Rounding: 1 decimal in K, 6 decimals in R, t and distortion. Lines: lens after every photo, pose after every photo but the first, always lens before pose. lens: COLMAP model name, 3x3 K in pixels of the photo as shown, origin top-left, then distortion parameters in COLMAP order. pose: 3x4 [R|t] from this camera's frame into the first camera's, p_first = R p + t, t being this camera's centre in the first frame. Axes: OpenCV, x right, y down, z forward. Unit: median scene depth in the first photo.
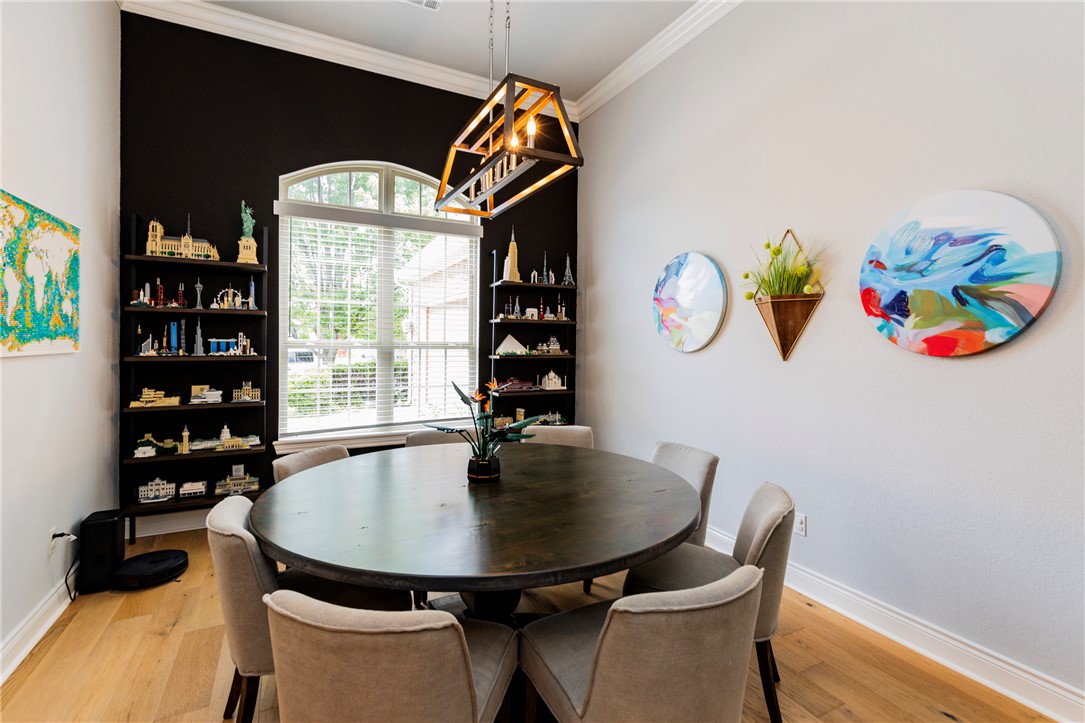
lens RADIAL K [[500.5, 0, 557.9], [0, 500.5, 346.3], [0, 0, 1]] dist [0.001344, 0.000373]
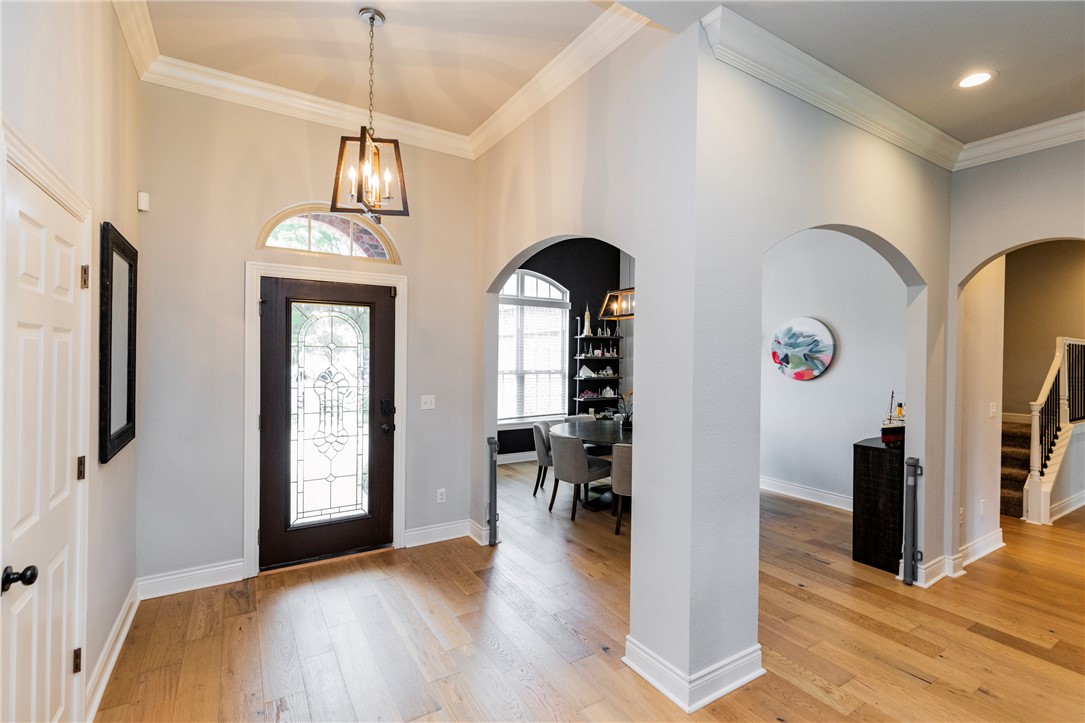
lens RADIAL K [[498.4, 0, 557.7], [0, 498.4, 361.2], [0, 0, 1]] dist [0.018768, 0.000112]
pose [[0.997126, -0.002242, 0.075723, -0.328494], [0.002318, 0.999997, -0.000910, -0.037340], [-0.075721, 0.001083, 0.997128, -0.717020]]
